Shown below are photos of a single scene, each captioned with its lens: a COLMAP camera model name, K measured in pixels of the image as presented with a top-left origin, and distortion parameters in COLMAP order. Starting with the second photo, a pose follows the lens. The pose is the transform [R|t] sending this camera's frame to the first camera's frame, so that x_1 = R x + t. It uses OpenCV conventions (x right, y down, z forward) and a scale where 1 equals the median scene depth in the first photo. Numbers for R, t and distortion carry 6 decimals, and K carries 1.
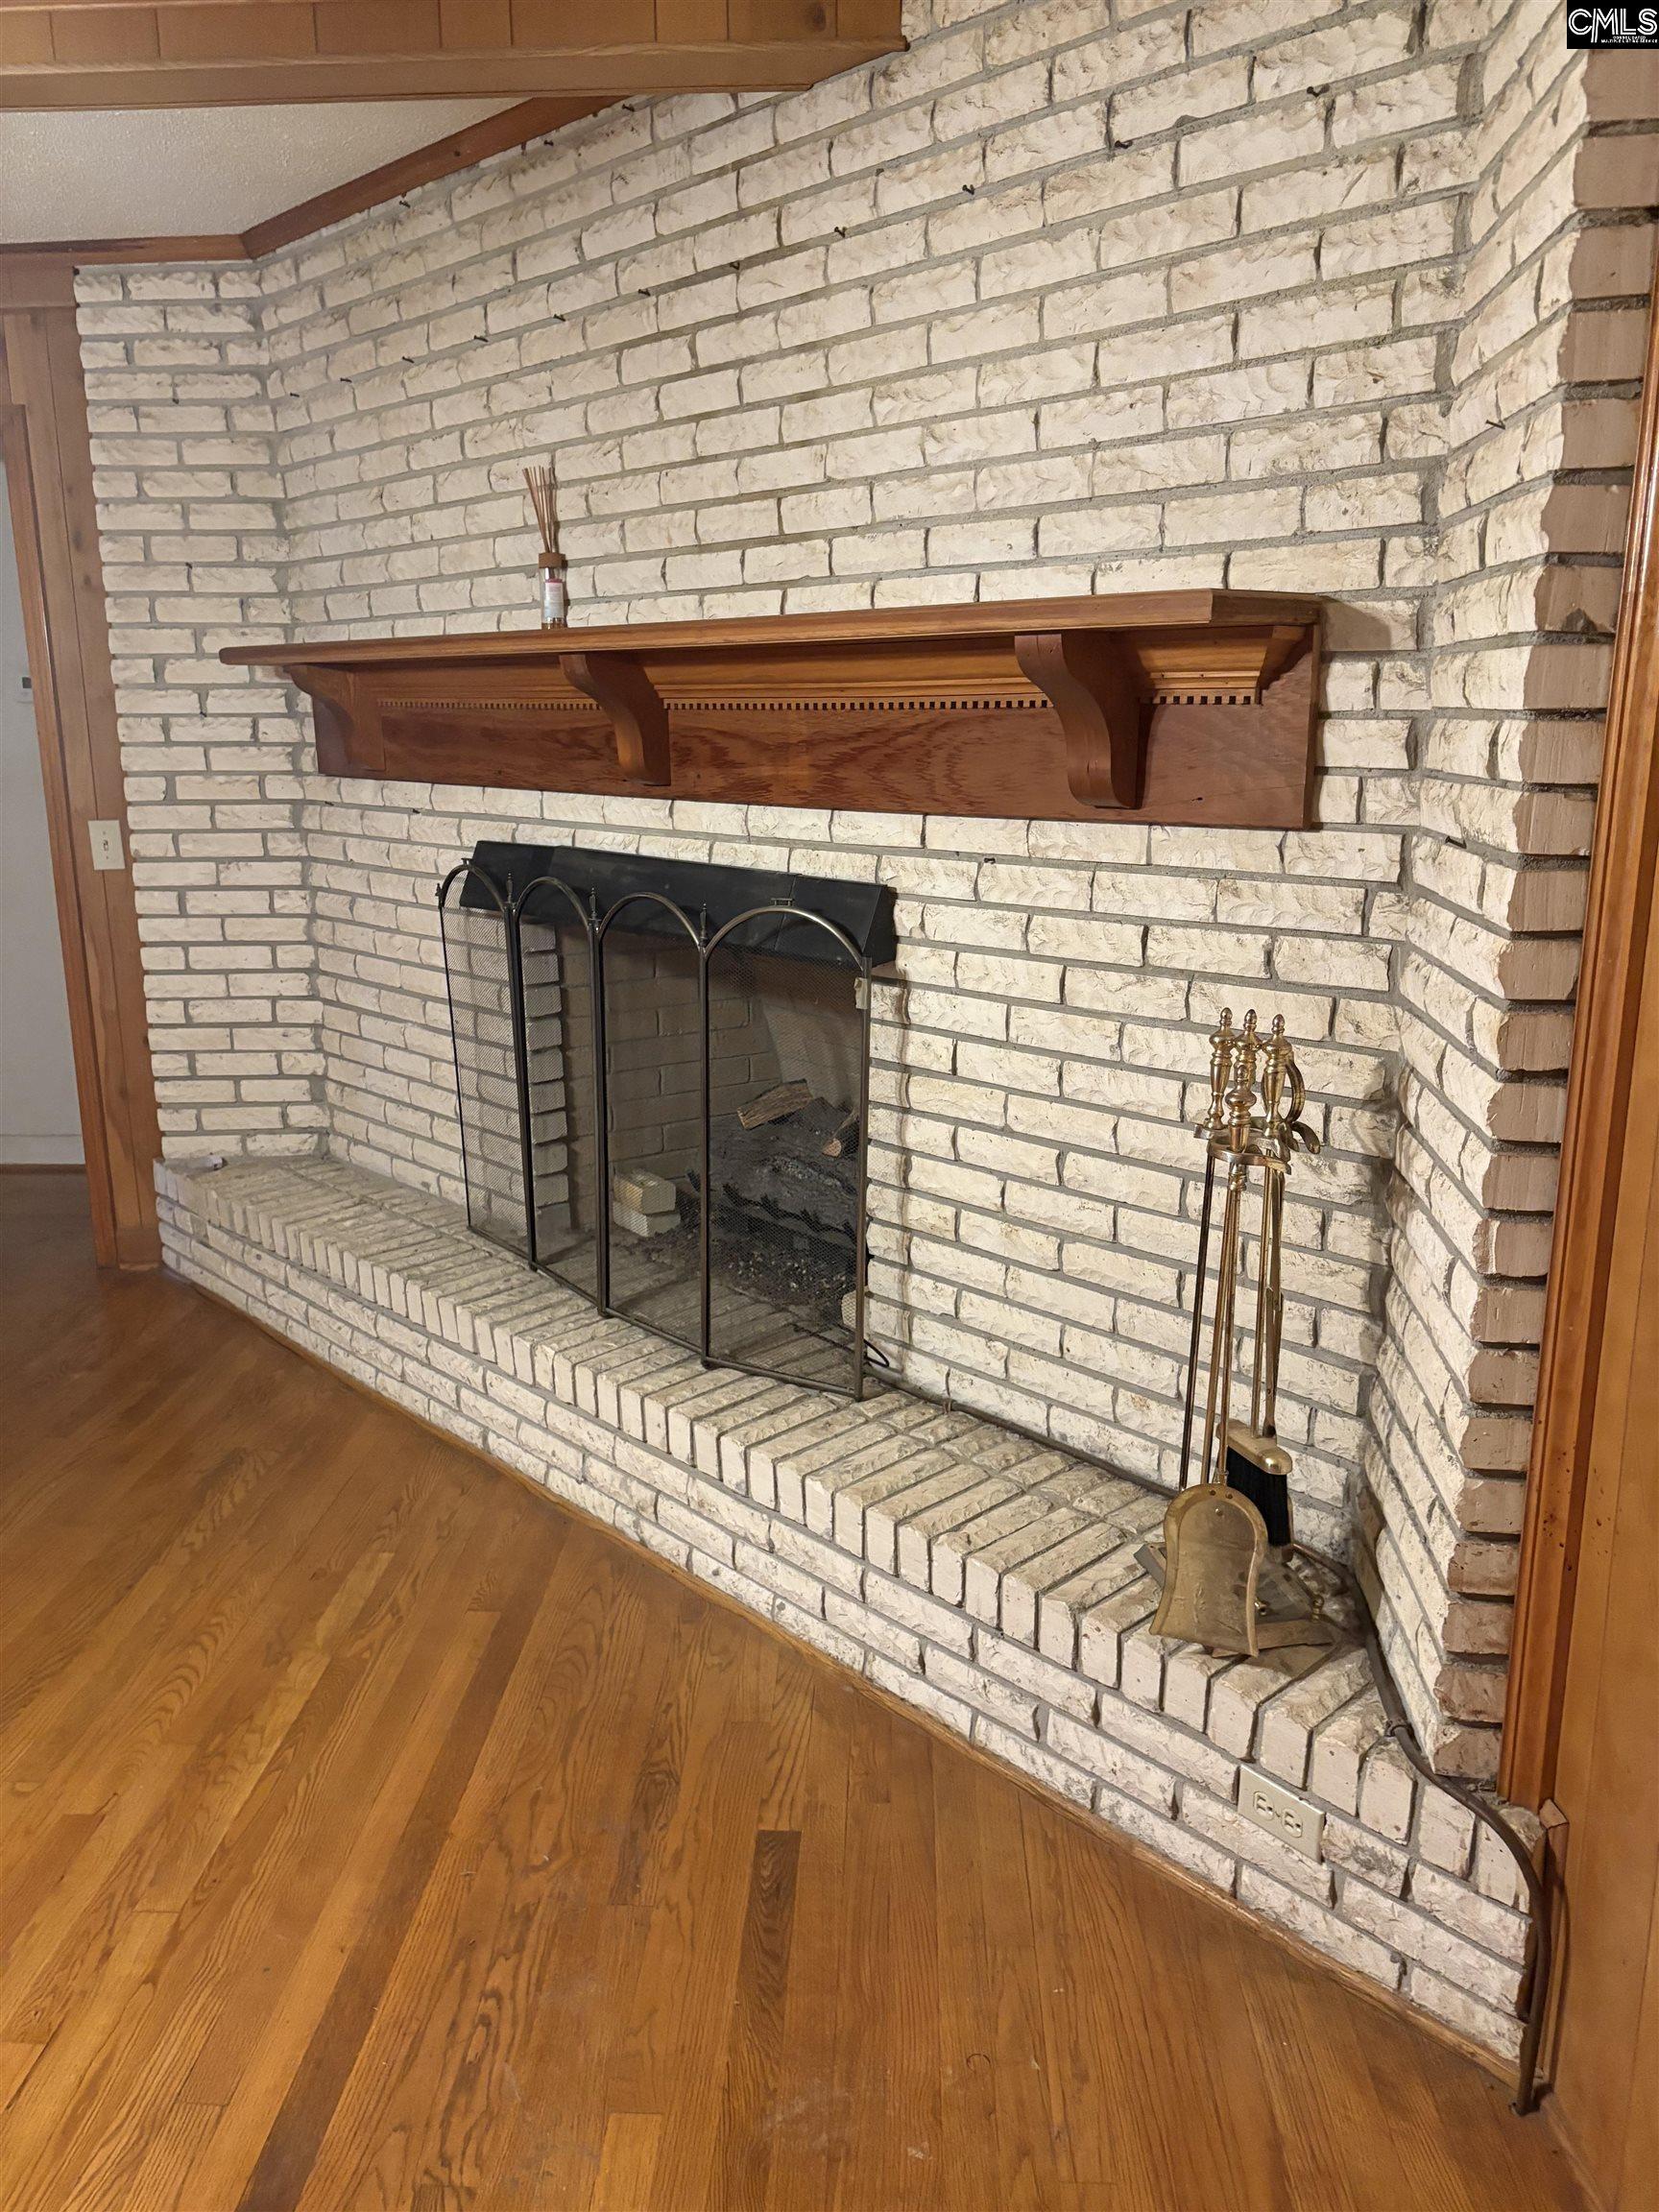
lens RADIAL K [[1700.1, 0, 829.5], [0, 1700.1, 1106.0], [0, 0, 1]] dist [0.040058, 0.006815]
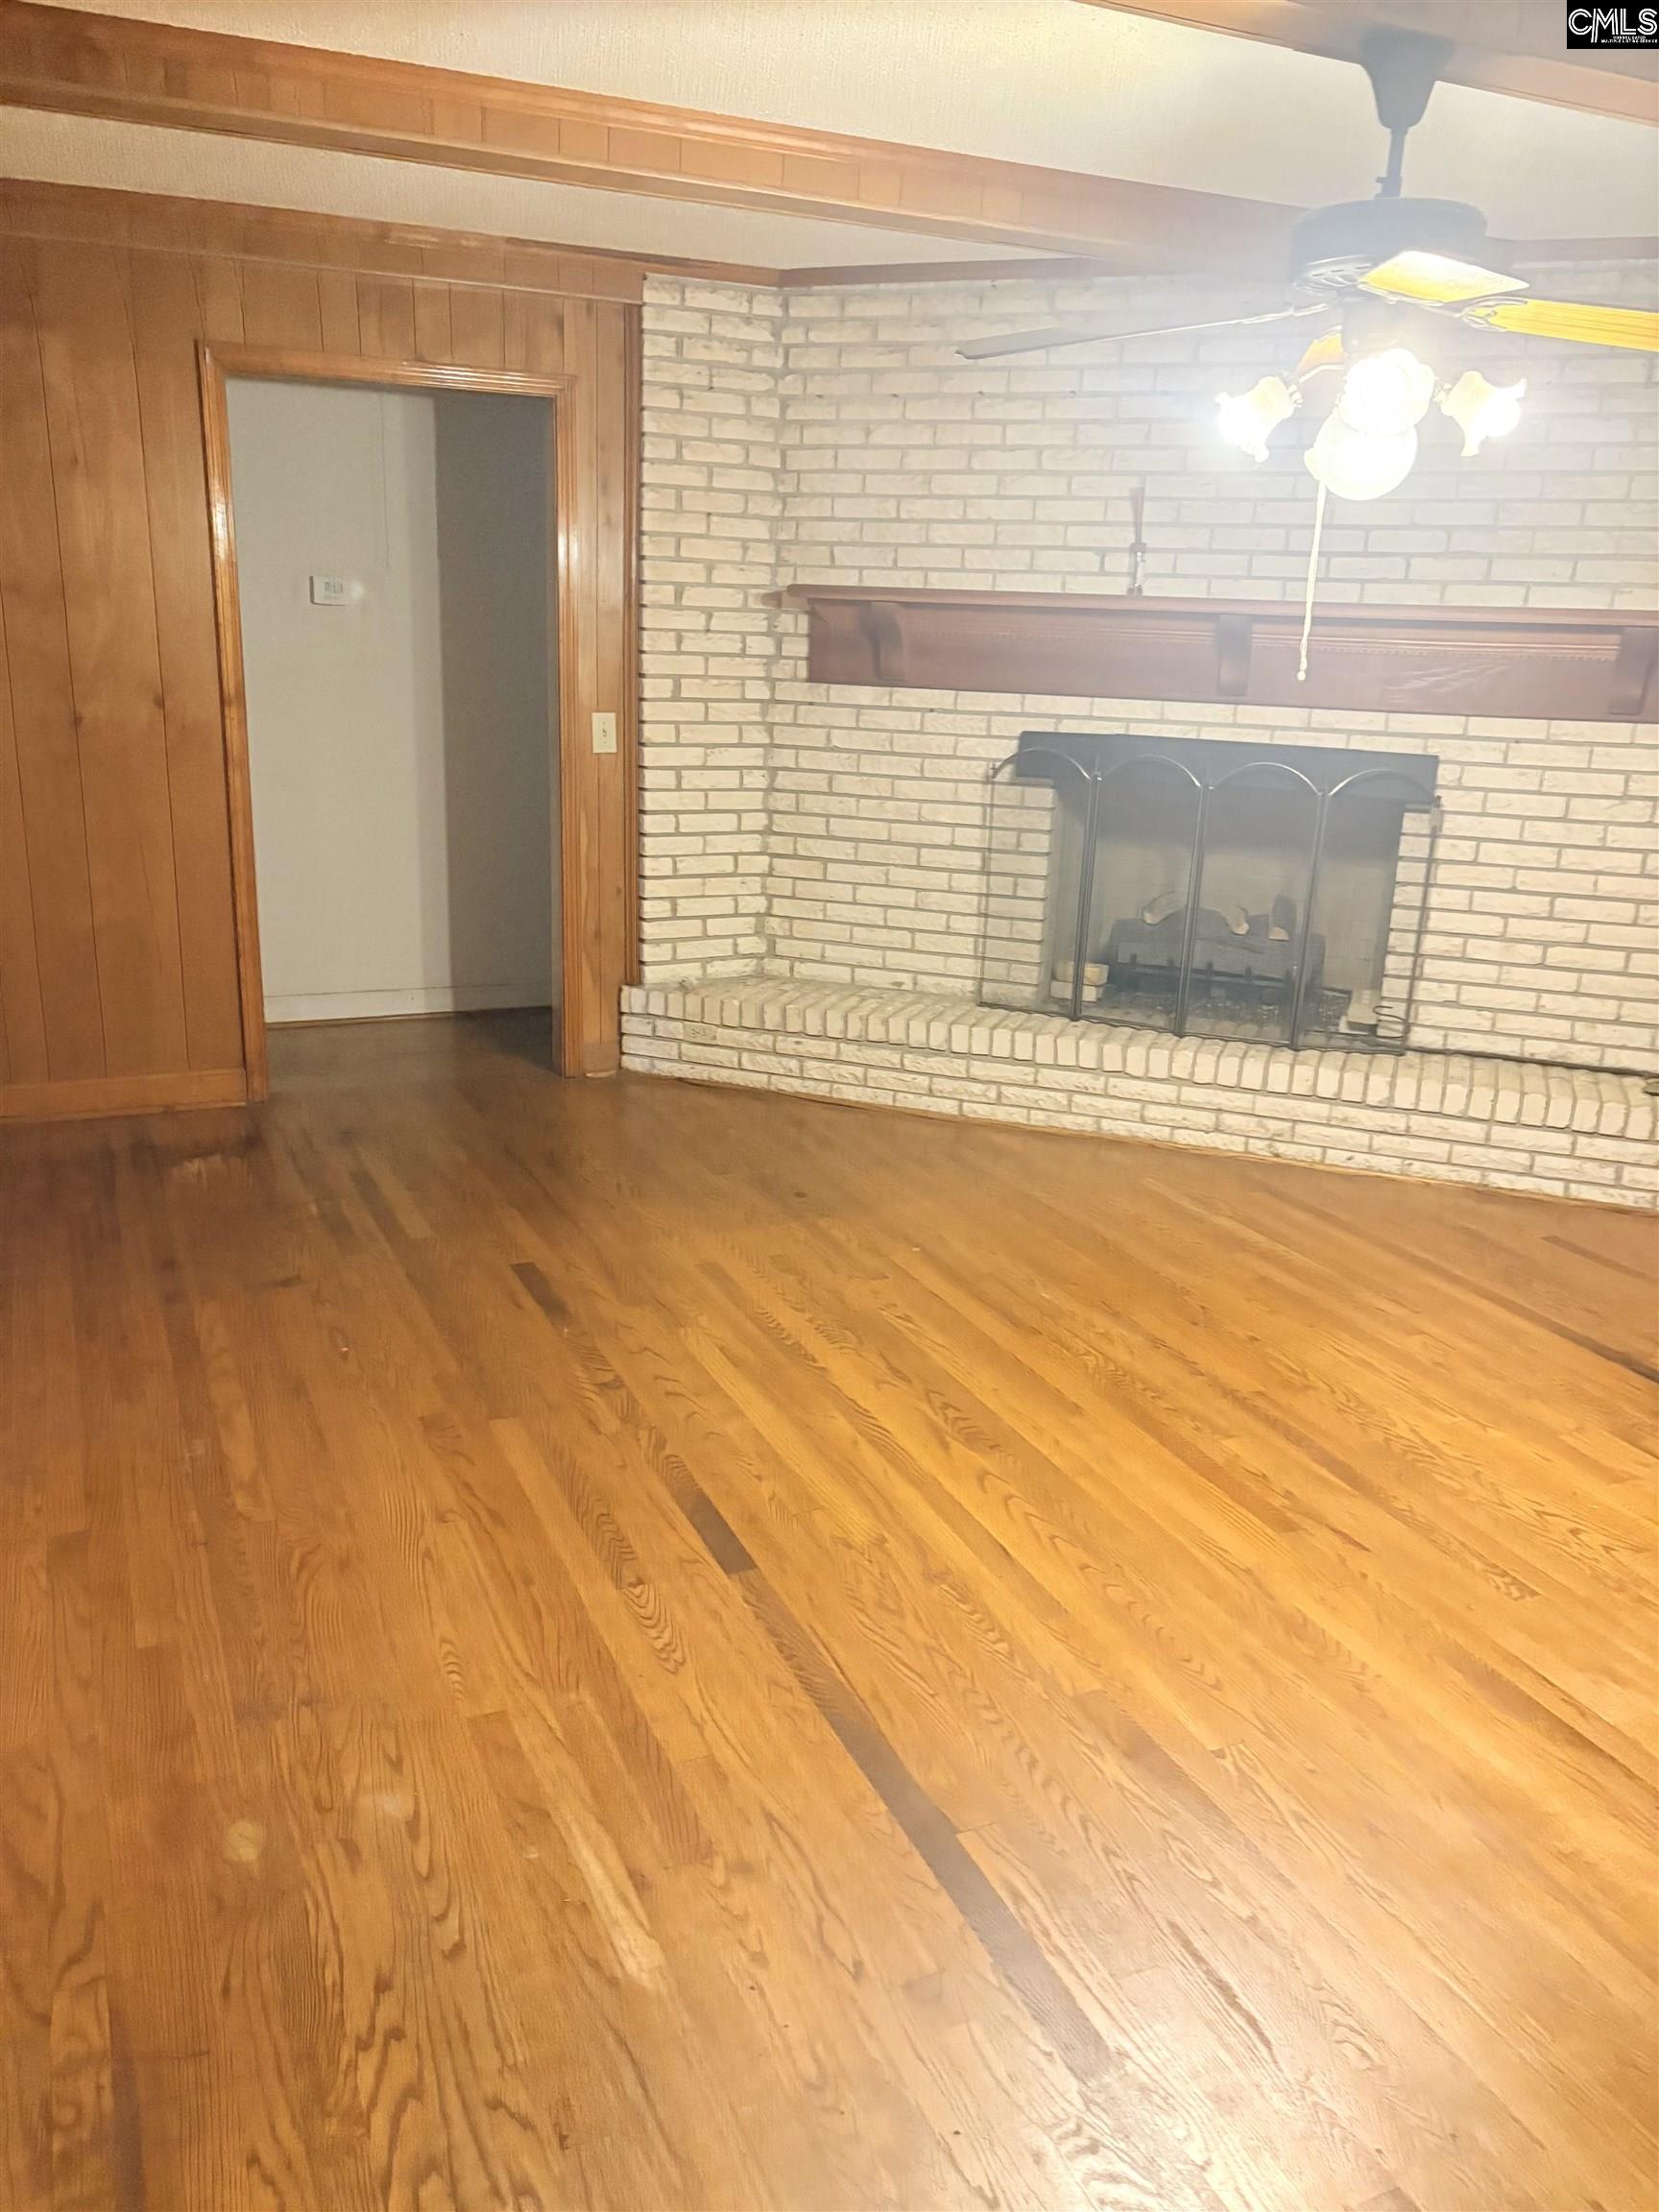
lens RADIAL K [[1645.7, 0, 823.7], [0, 1645.7, 1140.2], [0, 0, 1]] dist [0.038776, -0.114578]
pose [[0.888121, -0.094005, 0.449893, -0.913020], [0.062872, 0.994507, 0.083687, 0.057320], [-0.455288, -0.046039, 0.889153, -0.173977]]
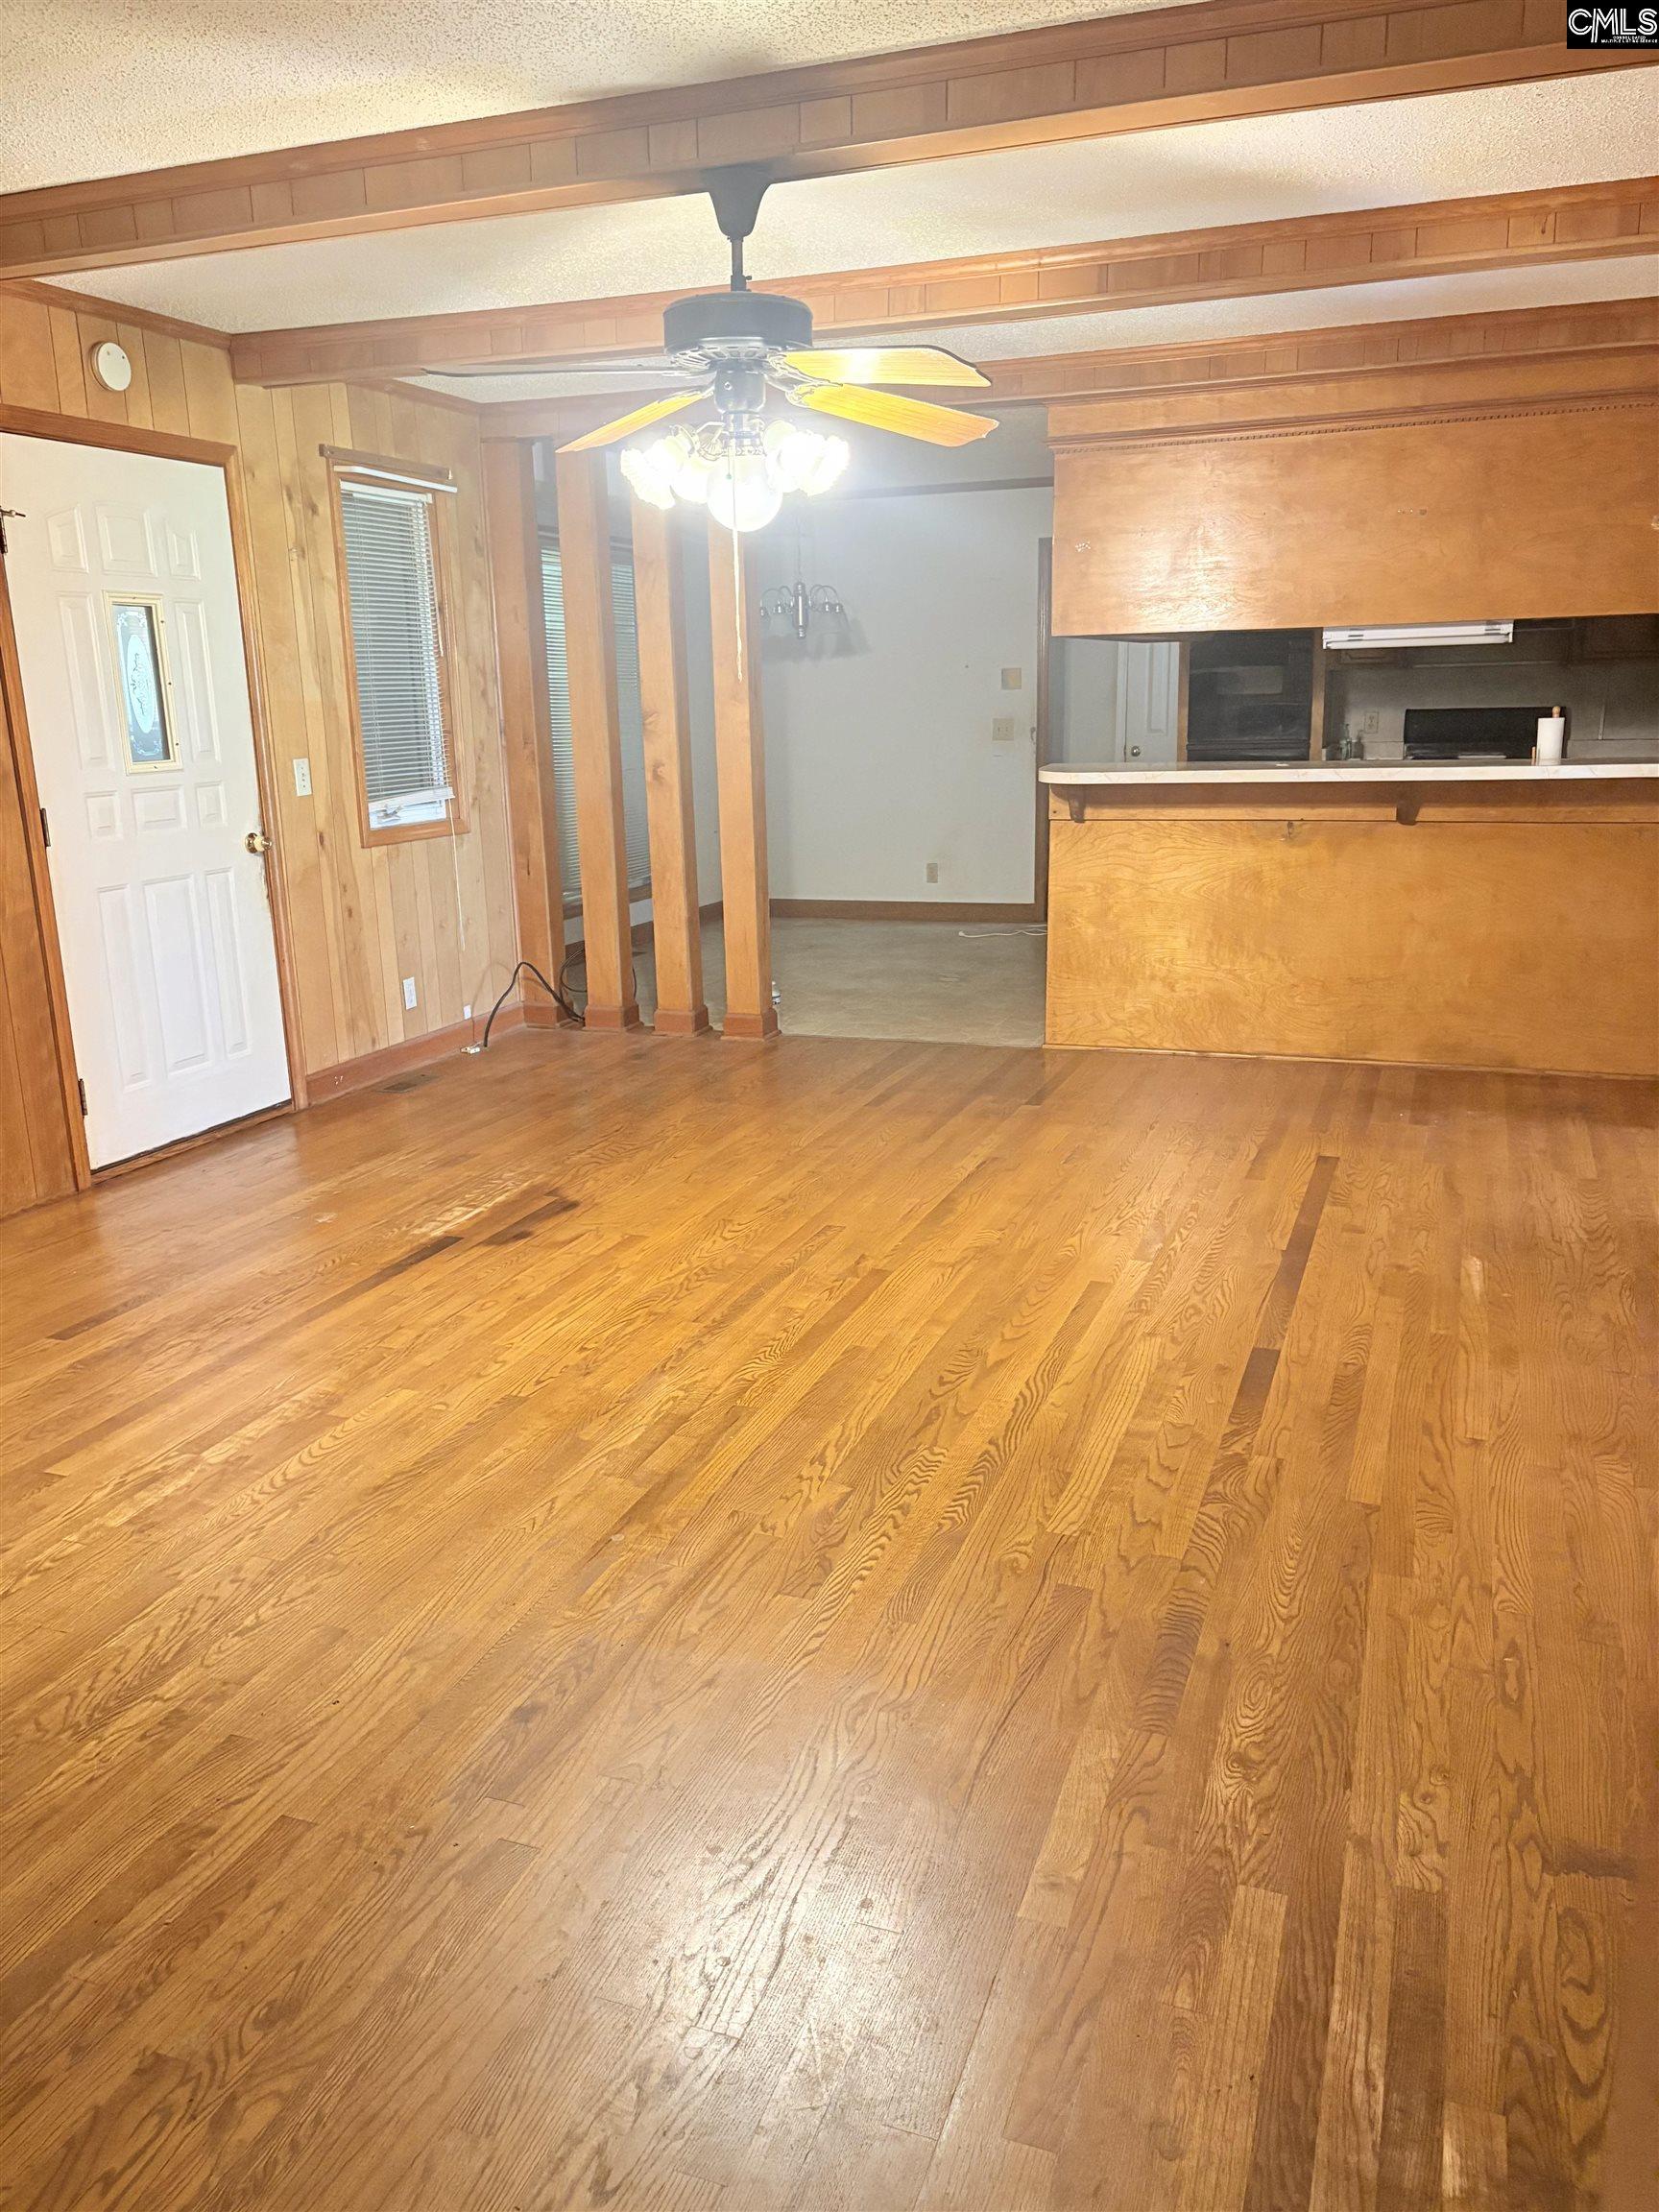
lens RADIAL K [[1700.1, 0, 829.5], [0, 1700.1, 1106.0], [0, 0, 1]] dist [0.040058, 0.006815]
pose [[-0.955142, -0.041015, 0.293293, -0.699815], [0.099262, 0.888737, 0.447543, -0.254618], [-0.279016, 0.456580, -0.844799, 1.179301]]
